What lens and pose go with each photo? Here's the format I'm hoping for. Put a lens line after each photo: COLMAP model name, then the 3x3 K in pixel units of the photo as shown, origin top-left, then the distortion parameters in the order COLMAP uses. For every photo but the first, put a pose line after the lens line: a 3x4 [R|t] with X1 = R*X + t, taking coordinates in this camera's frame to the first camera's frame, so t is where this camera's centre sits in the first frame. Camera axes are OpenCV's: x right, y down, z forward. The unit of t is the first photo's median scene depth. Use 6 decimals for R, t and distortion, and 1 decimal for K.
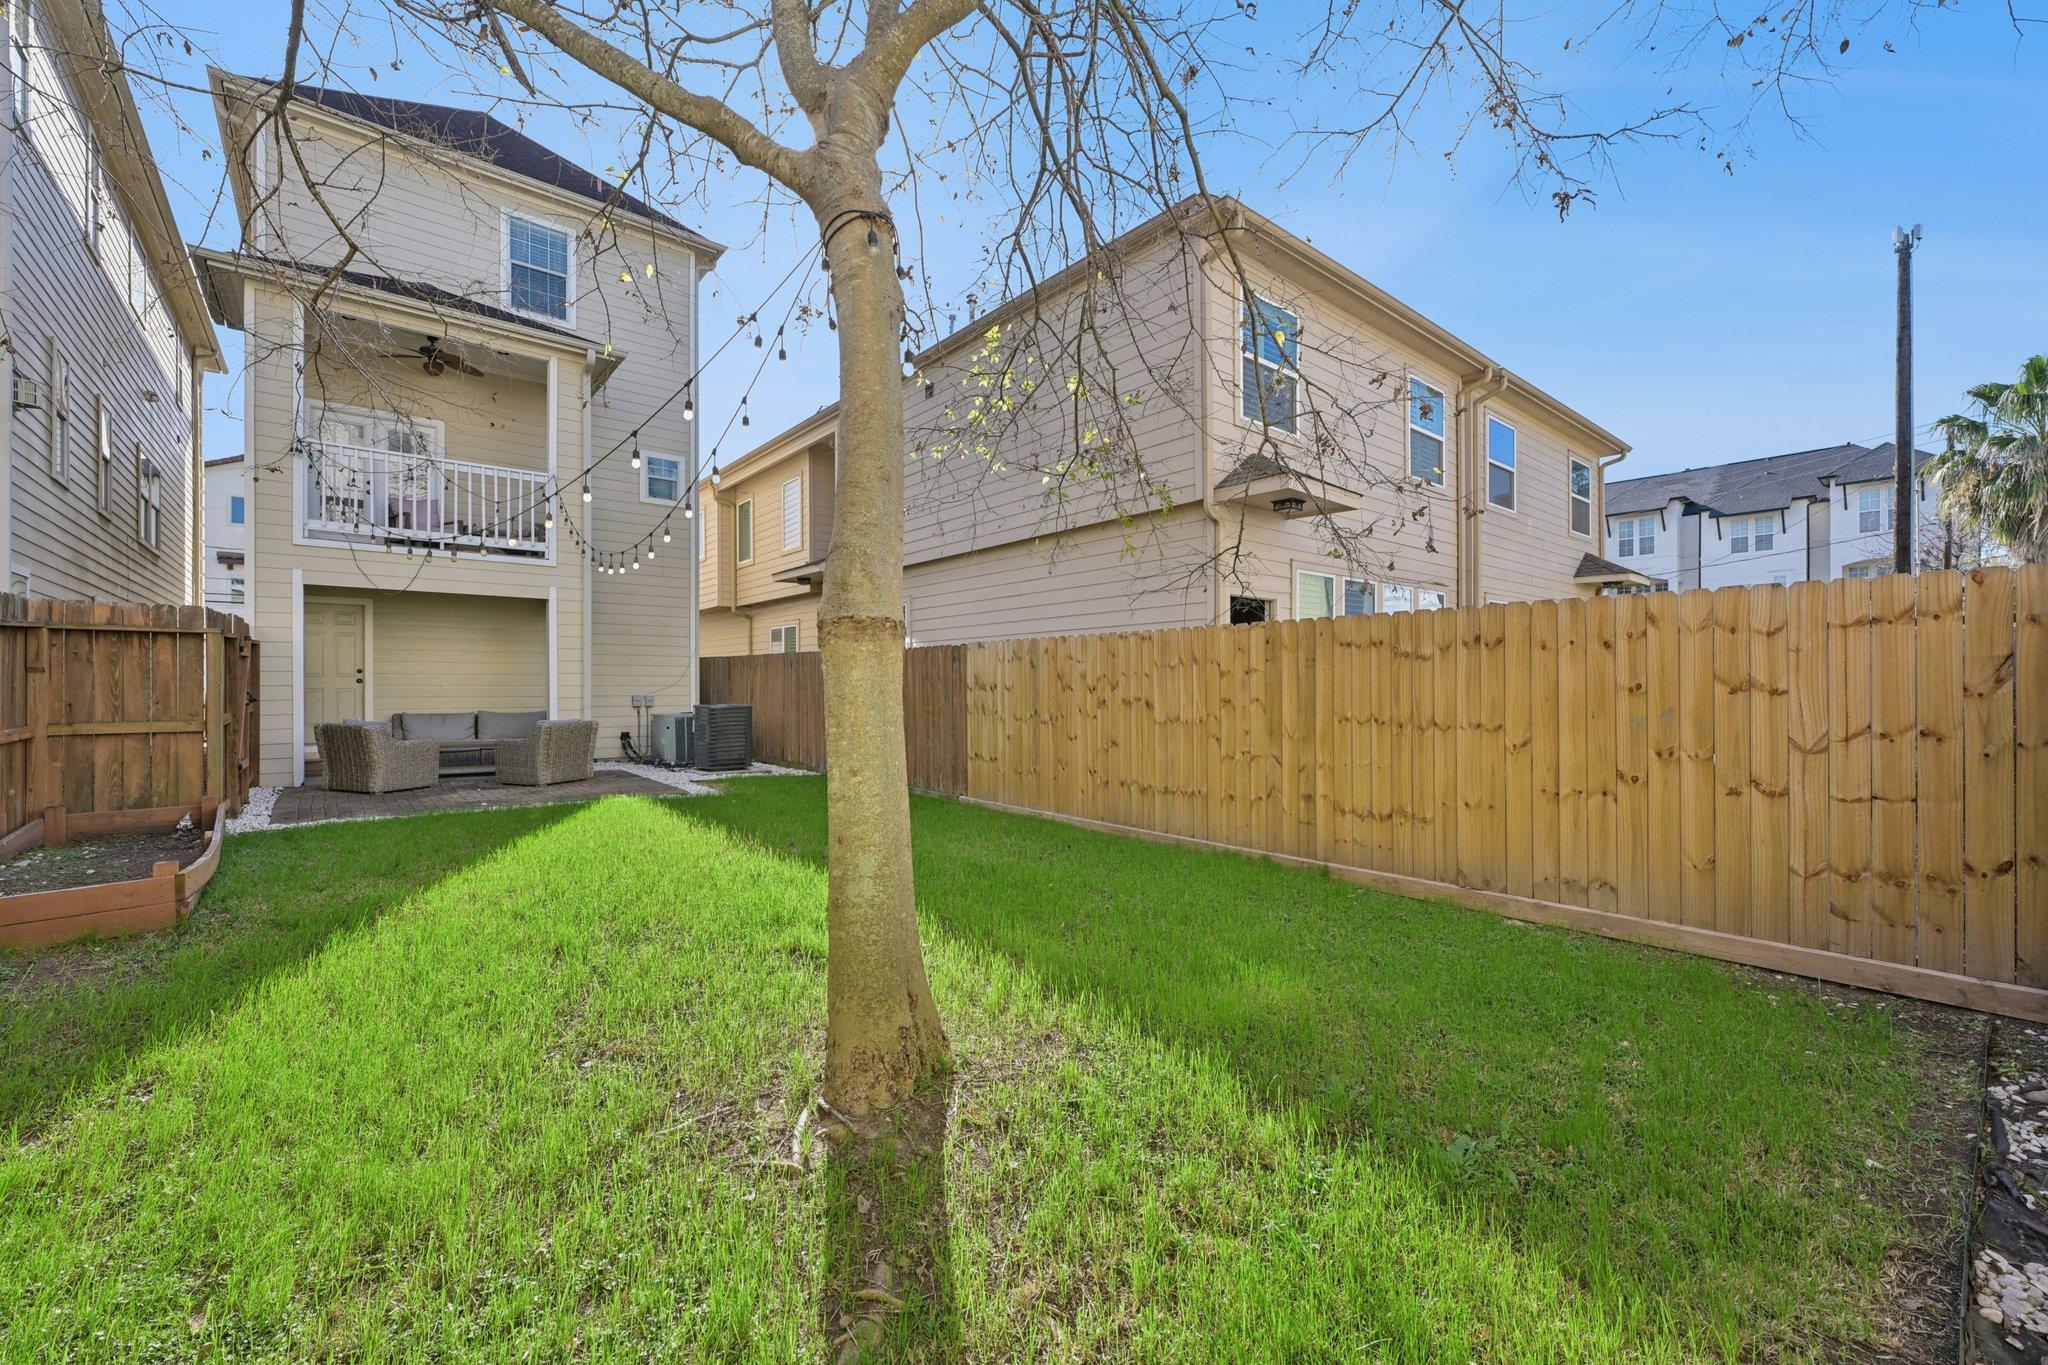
lens RADIAL K [[815.4, 0, 1029.0], [0, 815.4, 679.5], [0, 0, 1]] dist [-0.000029, 0.000224]
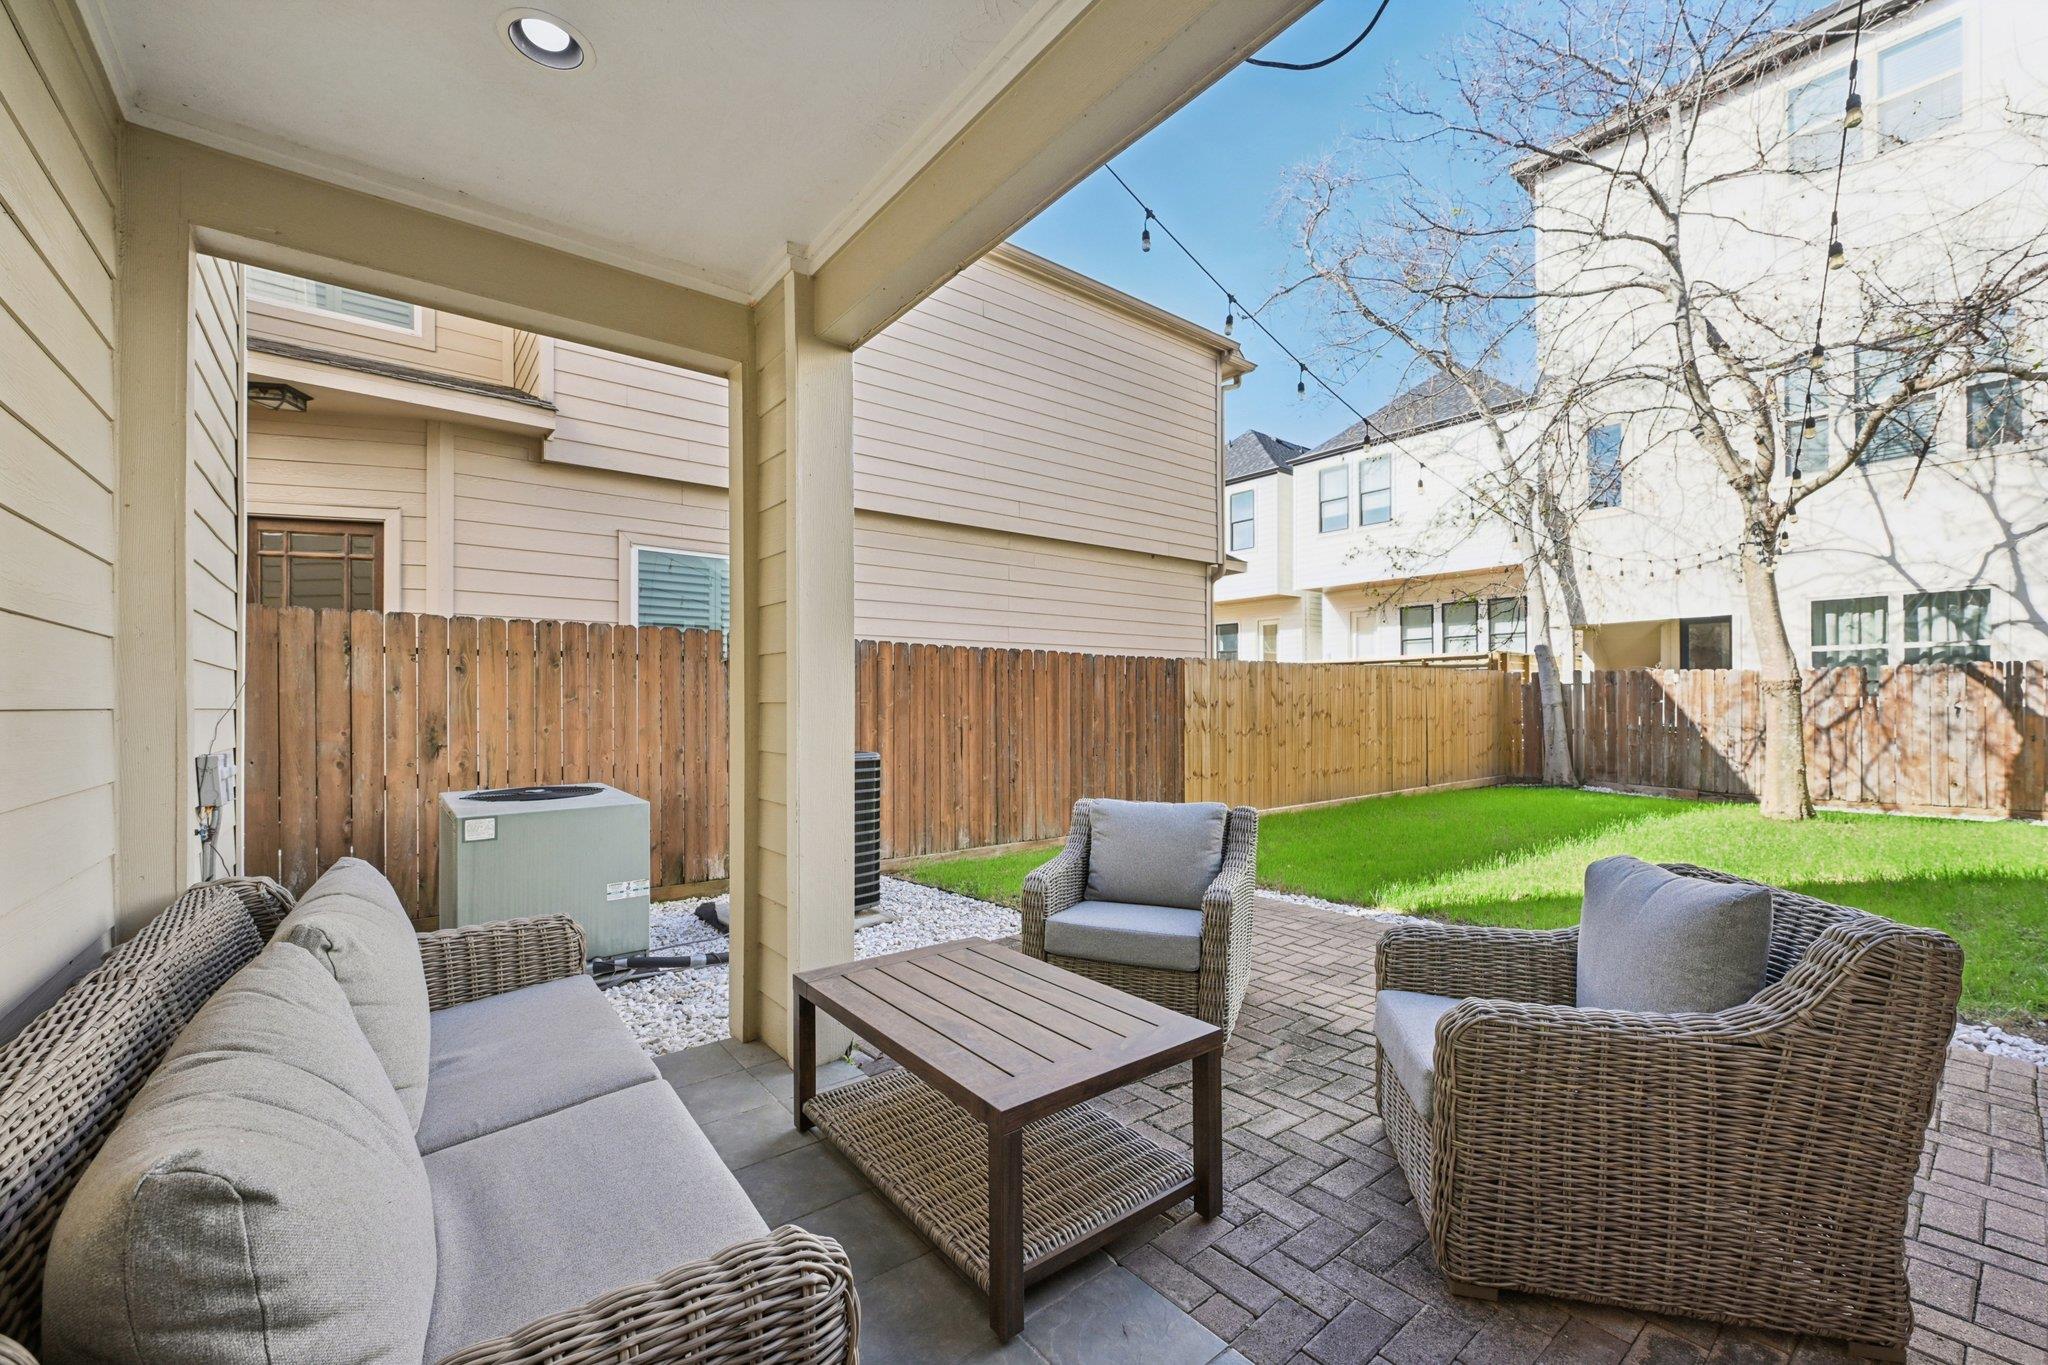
lens RADIAL K [[815.4, 0, 1034.7], [0, 815.4, 702.4], [0, 0, 1]] dist [-0.000029, 0.000224]
pose [[0.021076, 0.000047, 0.999778, -0.871428], [-0.000110, 1.000000, -0.000044, 0.005726], [-0.999778, -0.000110, 0.021076, 0.984646]]
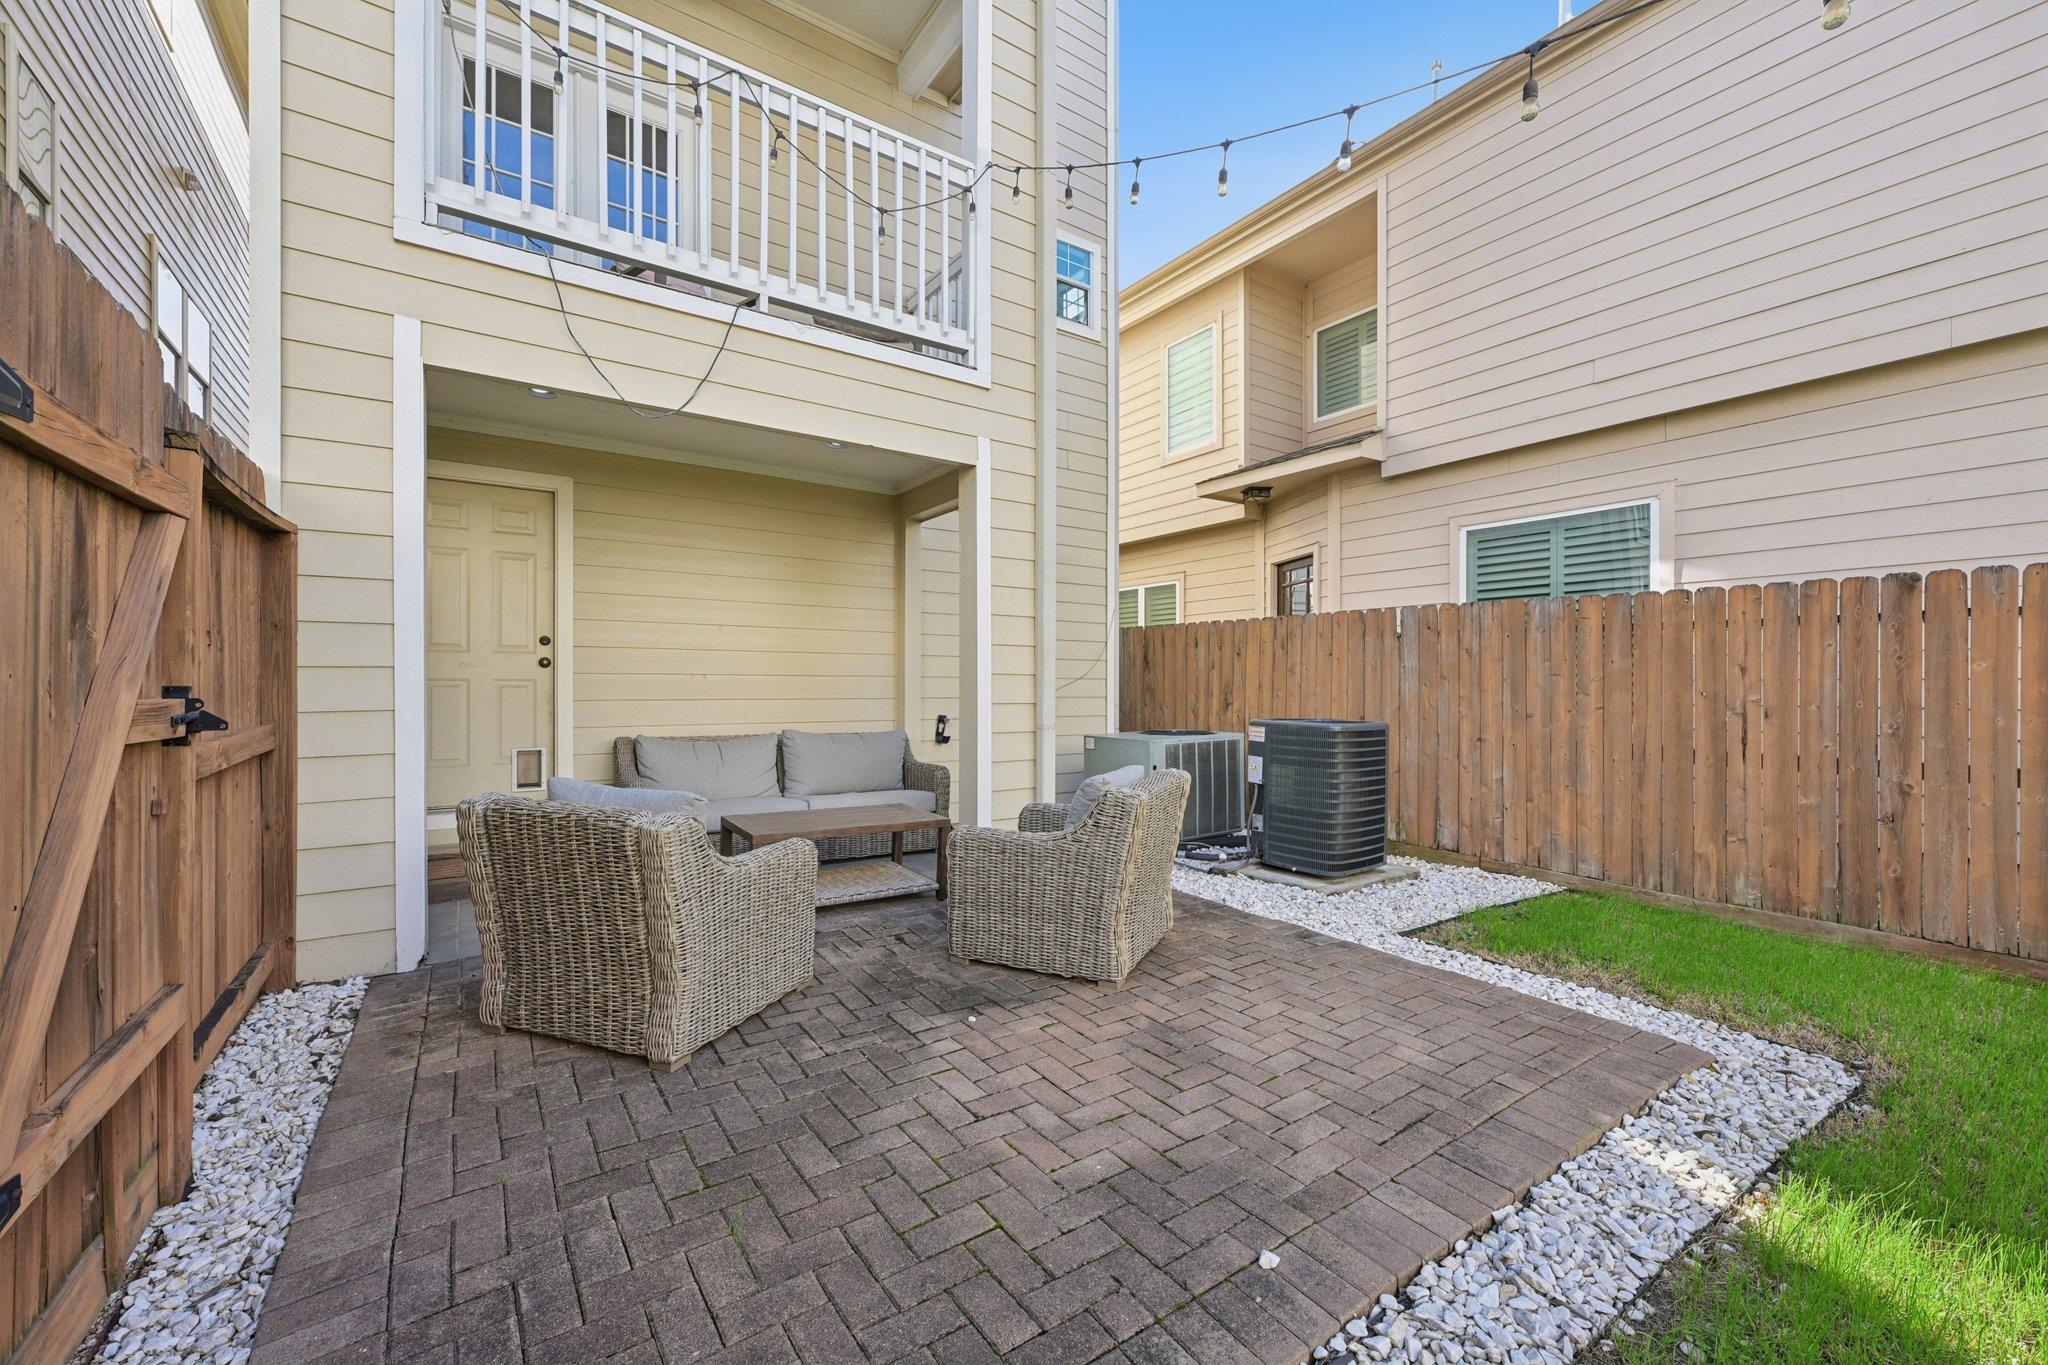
lens RADIAL K [[815.4, 0, 1032.0], [0, 815.4, 678.4], [0, 0, 1]] dist [-0.000029, 0.000224]
pose [[0.995845, 0.002332, -0.091032, -0.522628], [-0.002448, 0.999996, -0.001168, 0.009893], [0.091029, 0.001387, 0.995847, 0.589631]]
